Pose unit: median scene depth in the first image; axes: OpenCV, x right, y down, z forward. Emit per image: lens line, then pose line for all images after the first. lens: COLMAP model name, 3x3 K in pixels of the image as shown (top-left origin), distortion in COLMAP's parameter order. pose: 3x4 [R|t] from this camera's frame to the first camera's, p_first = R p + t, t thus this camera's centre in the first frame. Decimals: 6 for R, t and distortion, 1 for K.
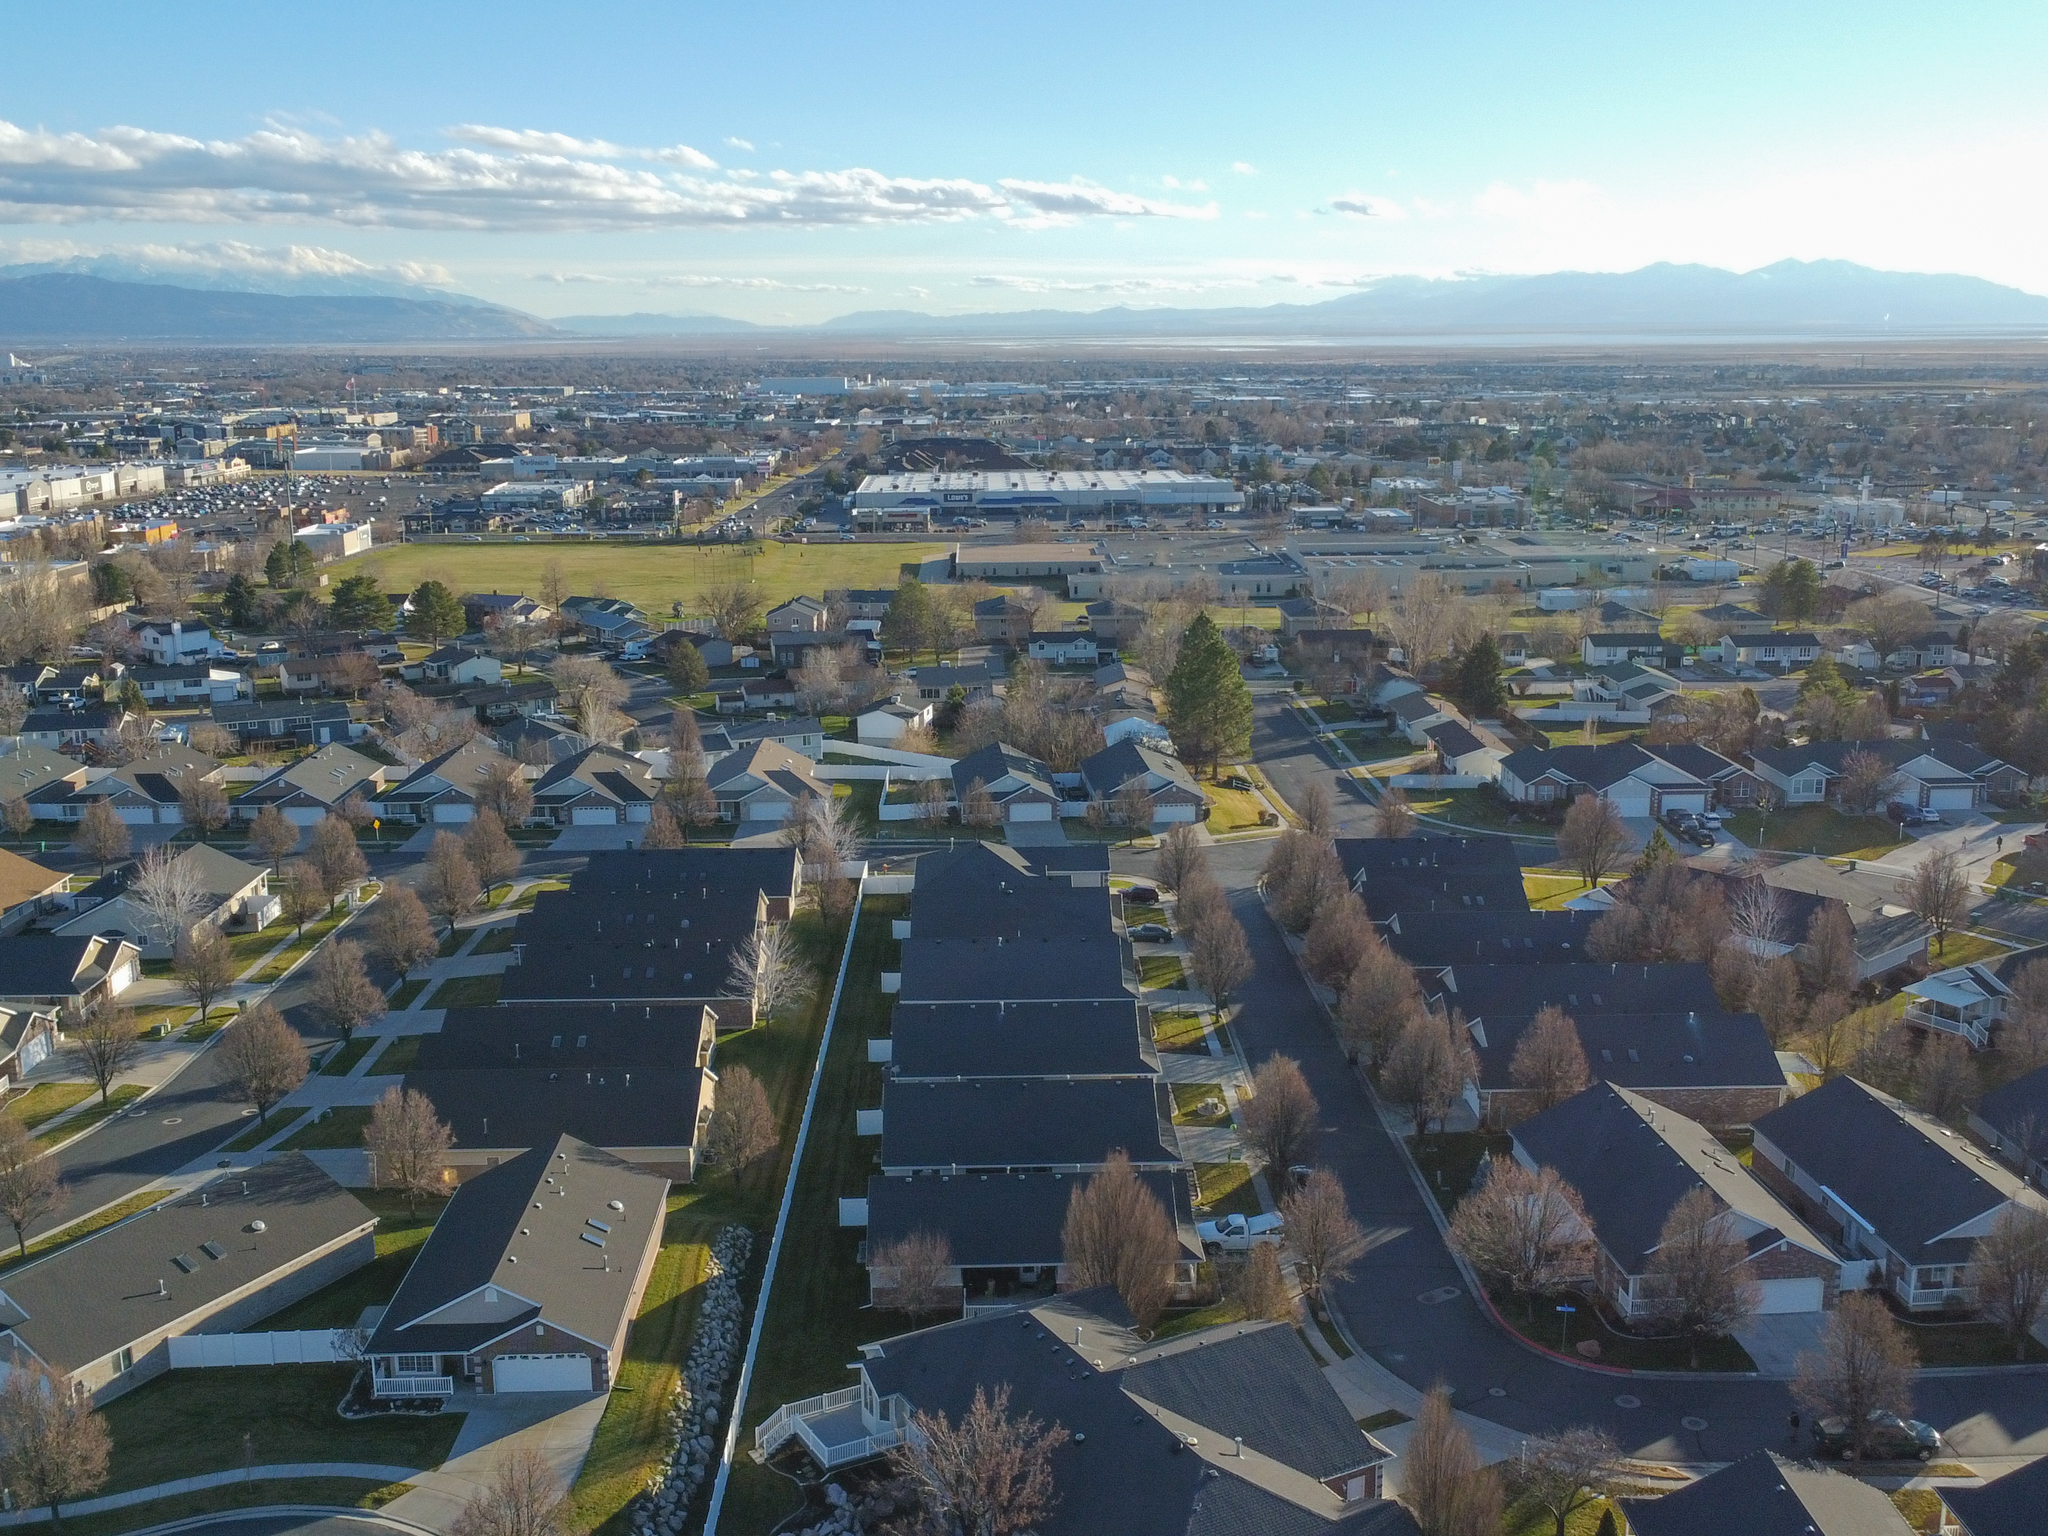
lens RADIAL K [[2071.0, 0, 1020.6], [0, 2071.0, 798.1], [0, 0, 1]] dist [0.006135, 0.022282]
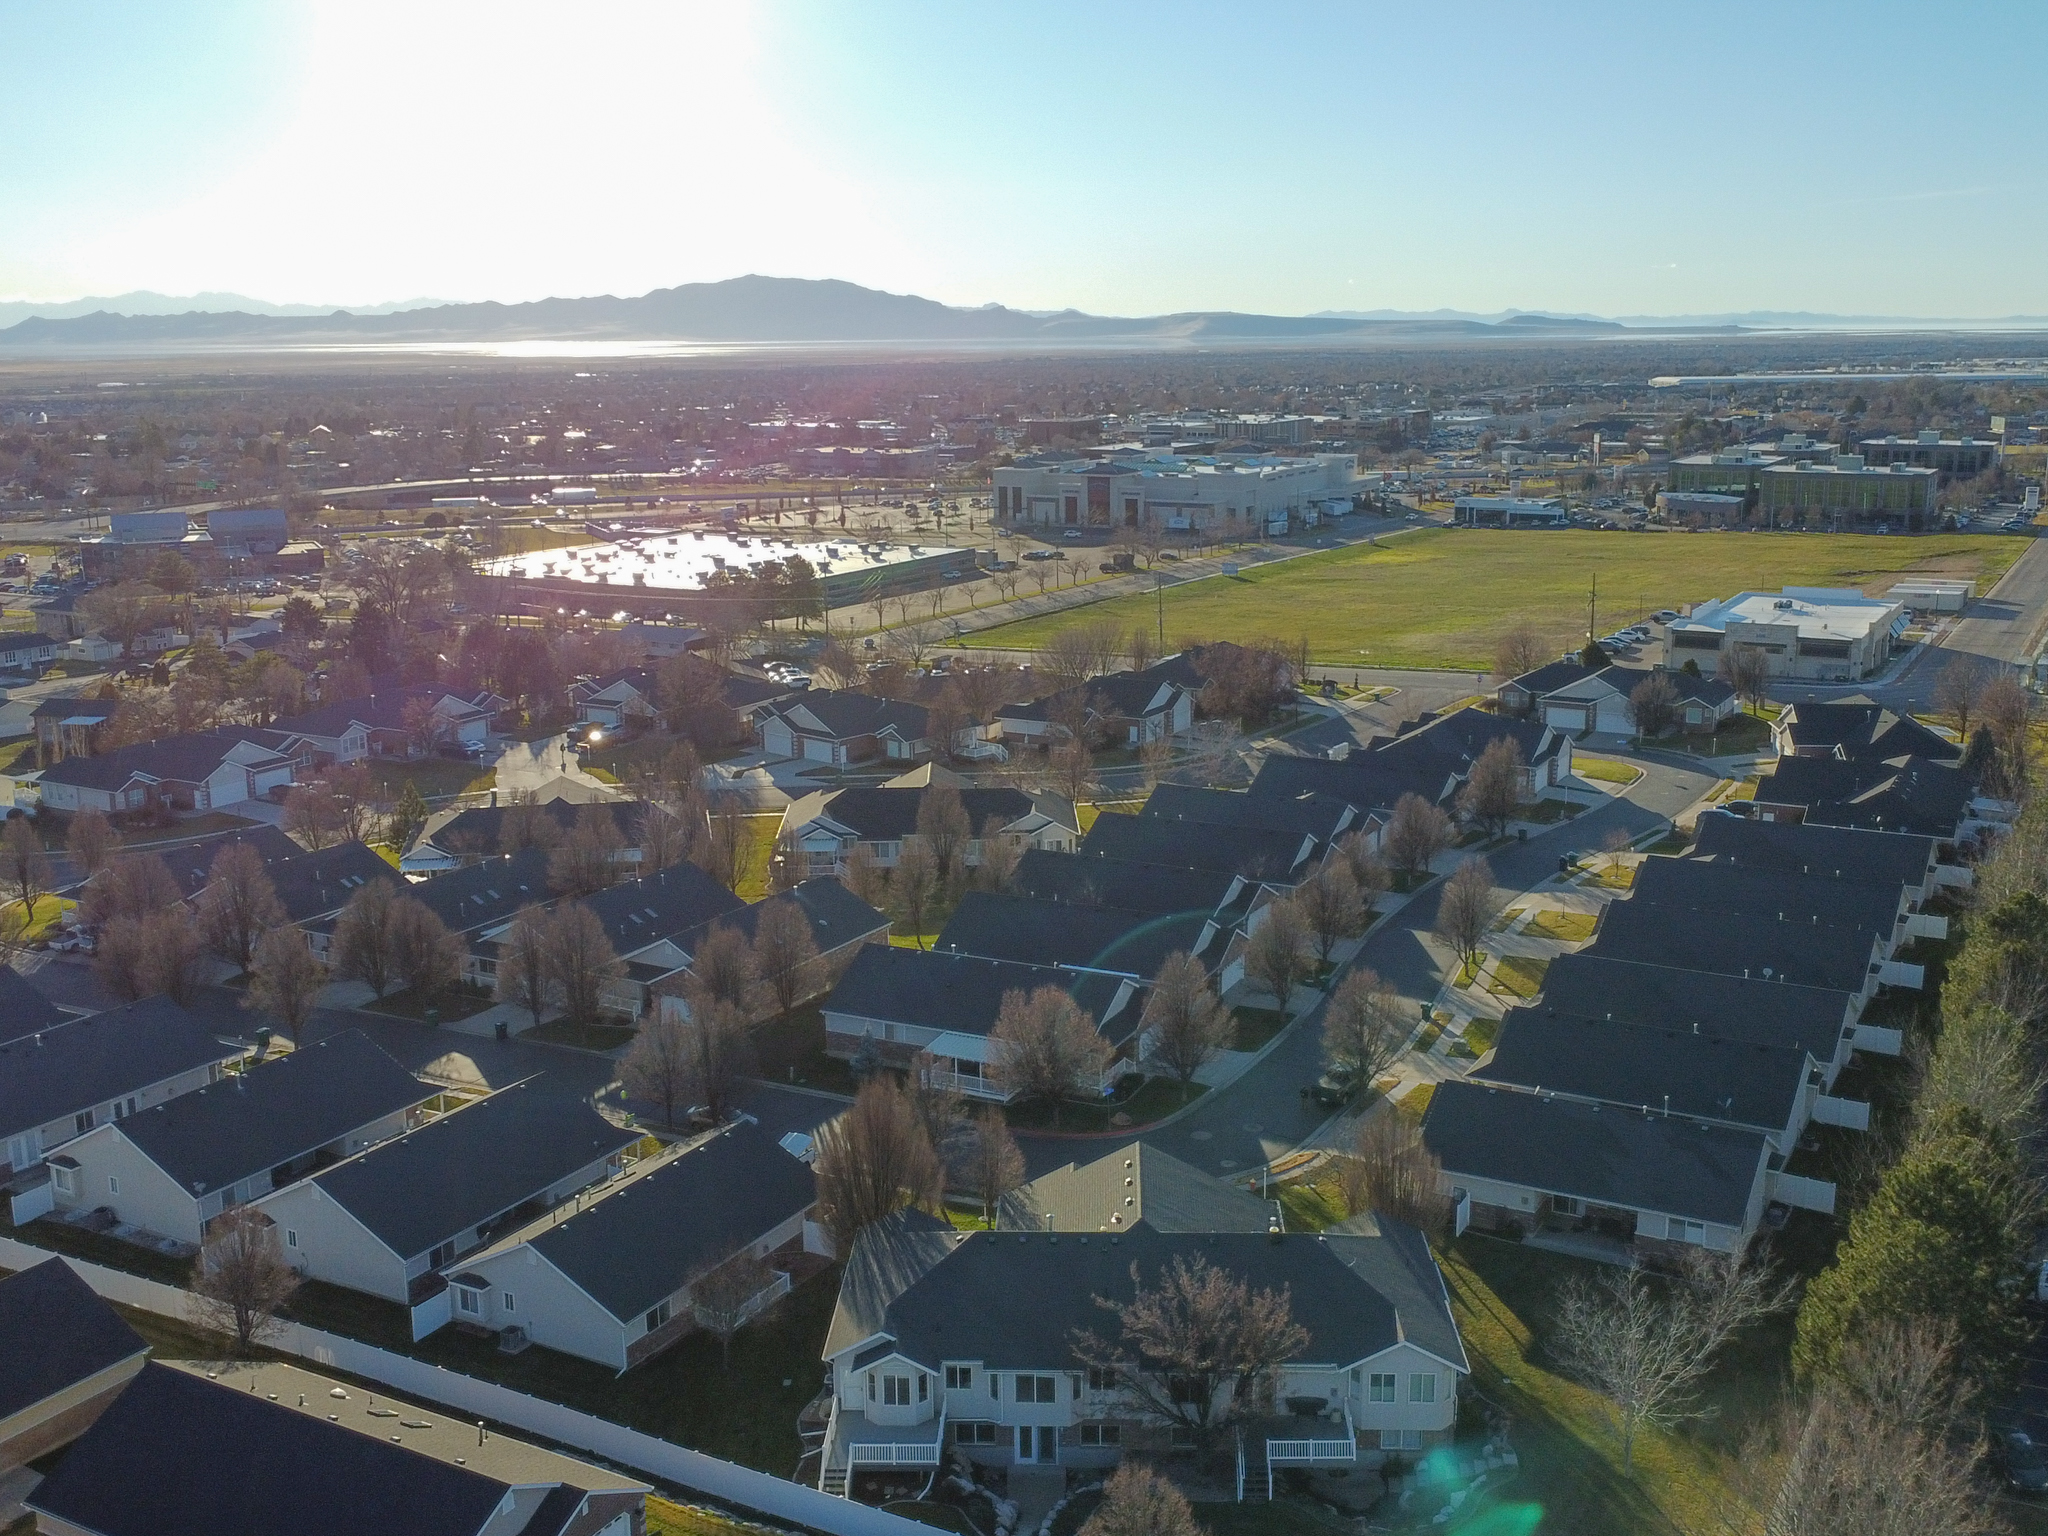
lens RADIAL K [[2055.6, 0, 1024.0], [0, 2055.6, 768.0], [0, 0, 1]] dist [0.000263, 0.018504]
pose [[0.512634, -0.177853, 0.839985, -0.632419], [0.197442, 0.976512, 0.086263, -0.033722], [-0.835597, 0.121627, 0.535709, 0.375411]]
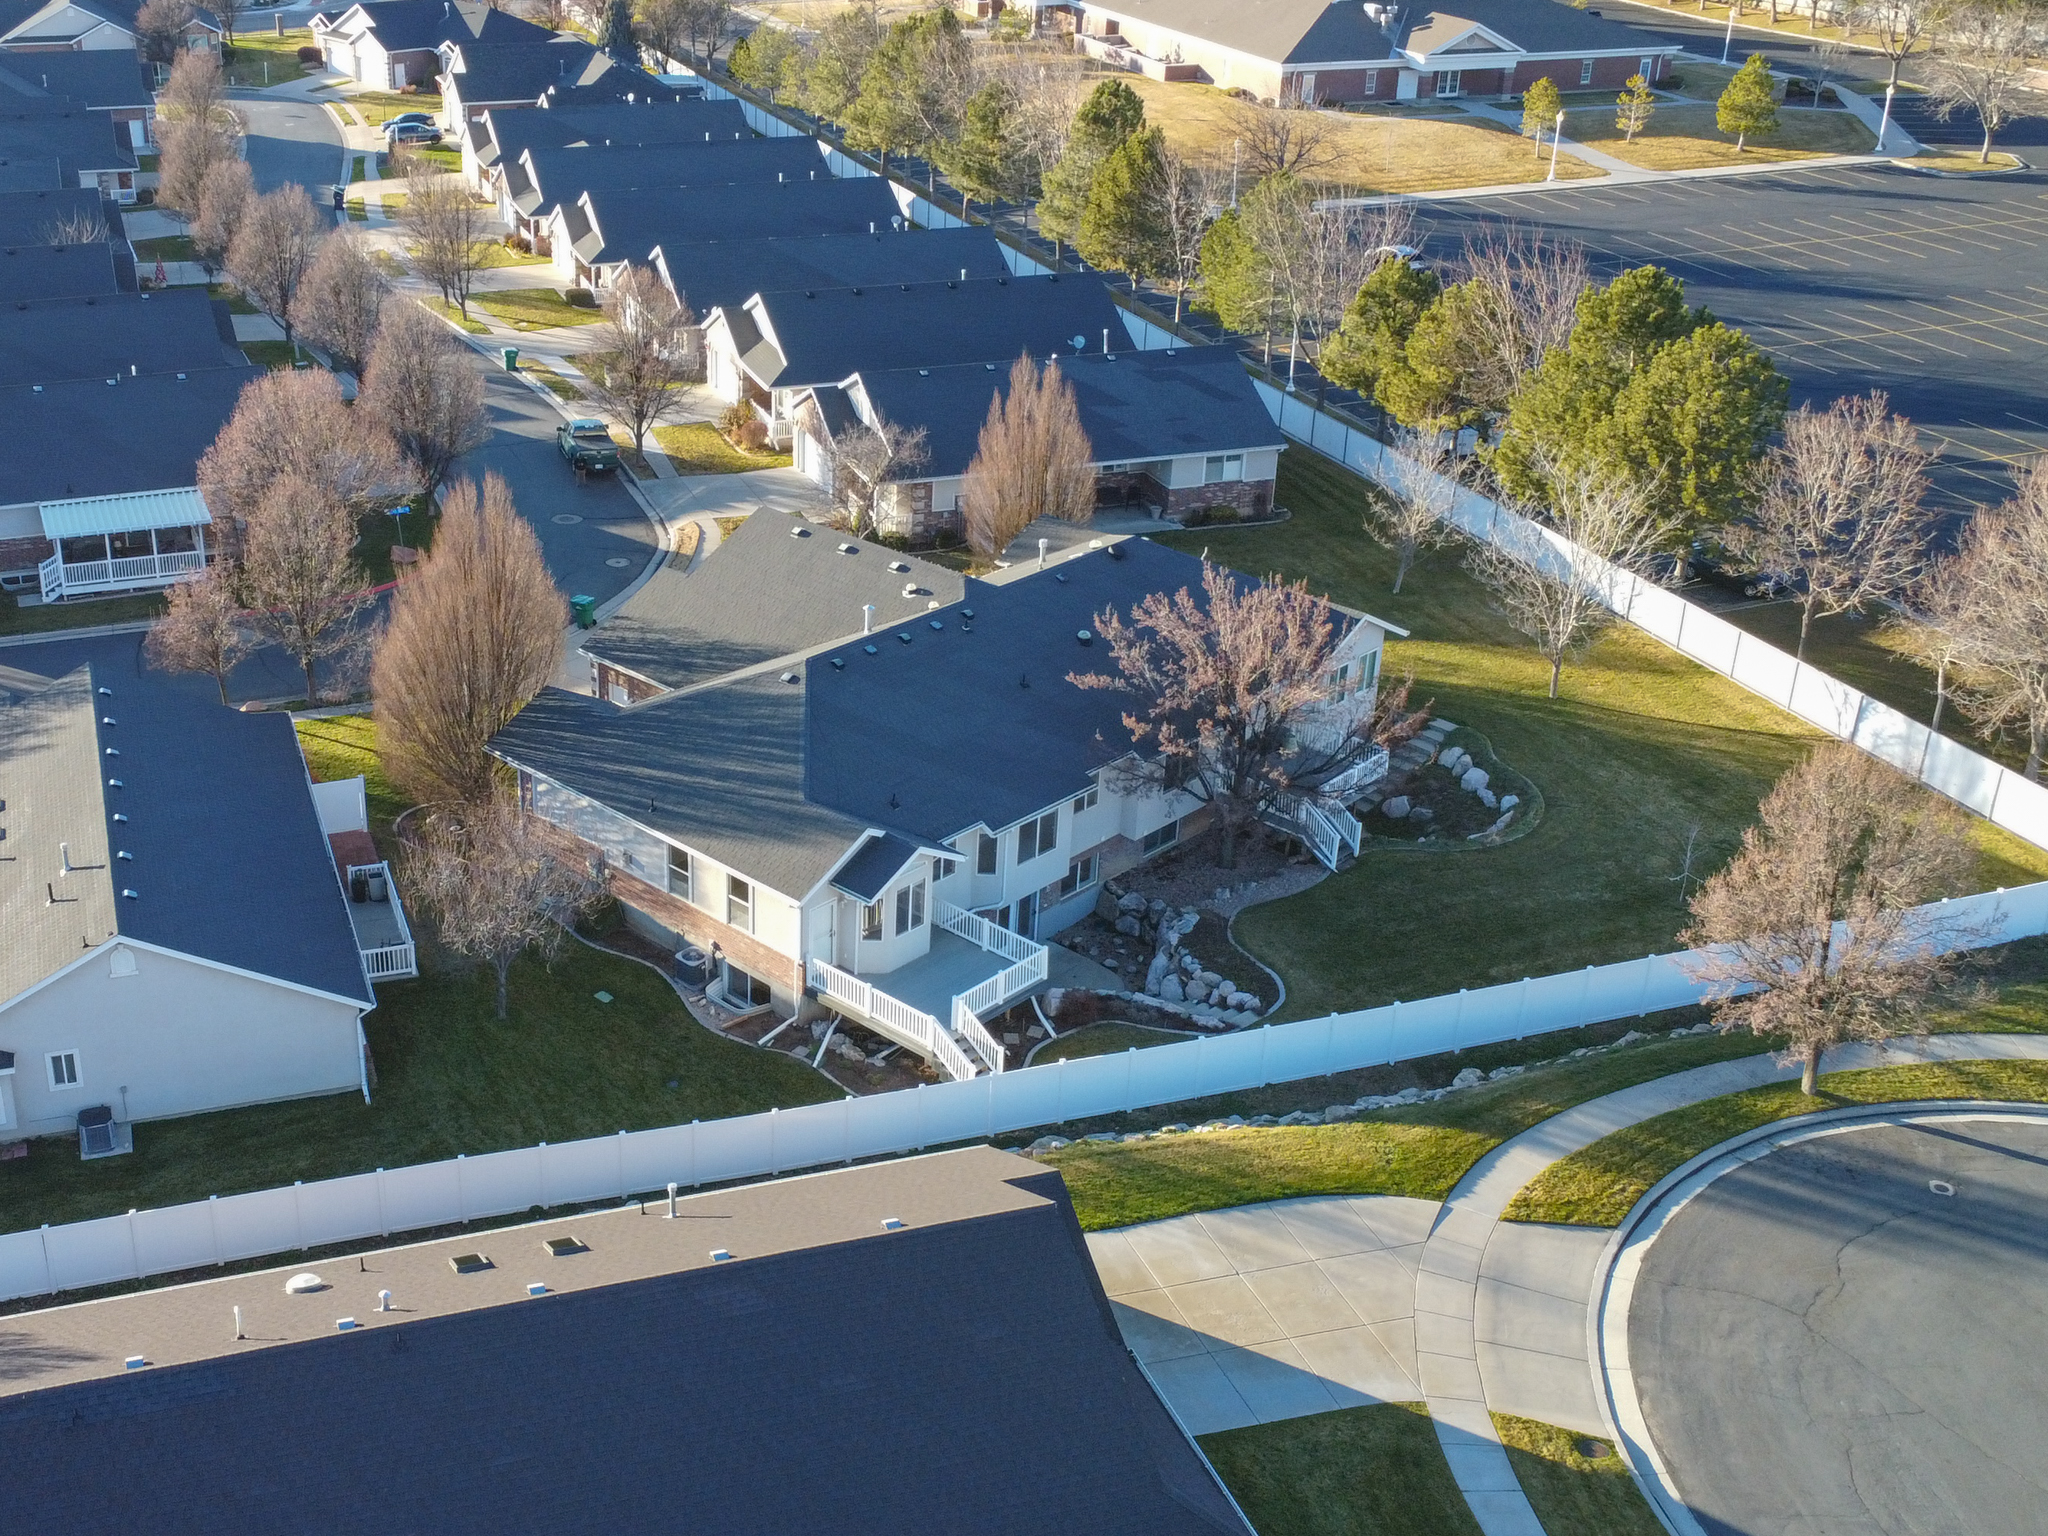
lens RADIAL K [[2307.3, 0, 755.5], [0, 2307.3, 735.8], [0, 0, 1]] dist [0.003659, -0.000938]
pose [[-0.261975, -0.393526, 0.881196, -0.498370], [0.214164, 0.866613, 0.450684, -0.031186], [-0.941012, 0.306788, -0.142752, 0.942997]]
